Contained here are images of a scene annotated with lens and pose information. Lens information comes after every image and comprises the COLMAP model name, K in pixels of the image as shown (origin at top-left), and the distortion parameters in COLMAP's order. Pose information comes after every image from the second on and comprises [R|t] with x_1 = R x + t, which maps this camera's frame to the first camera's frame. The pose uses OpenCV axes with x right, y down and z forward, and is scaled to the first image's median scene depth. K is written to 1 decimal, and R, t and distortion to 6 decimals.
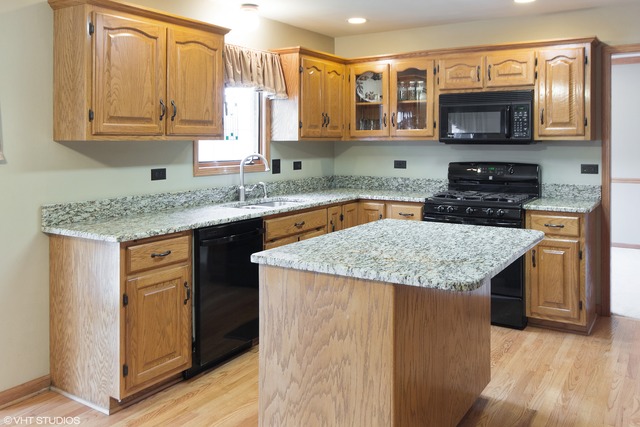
lens RADIAL K [[542.5, 0, 314.3], [0, 542.5, 193.5], [0, 0, 1]] dist [0.003231, -0.005448]
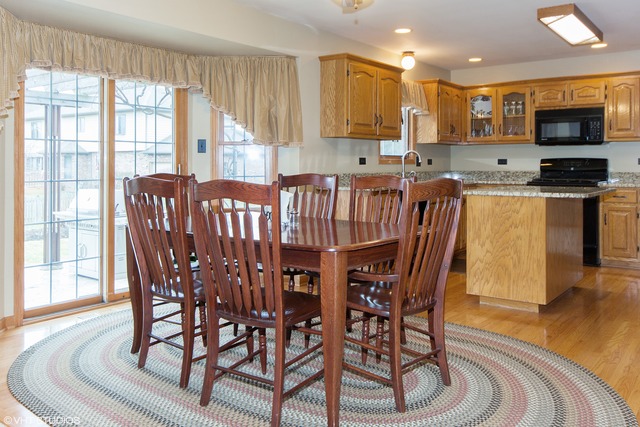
lens RADIAL K [[542.5, 0, 319.3], [0, 542.5, 212.1], [0, 0, 1]] dist [0.003231, -0.005448]
pose [[0.997407, 0.005433, -0.071769, -0.240237], [-0.005987, 0.999954, -0.007514, 0.101928], [0.071724, 0.007924, 0.997393, -0.479694]]
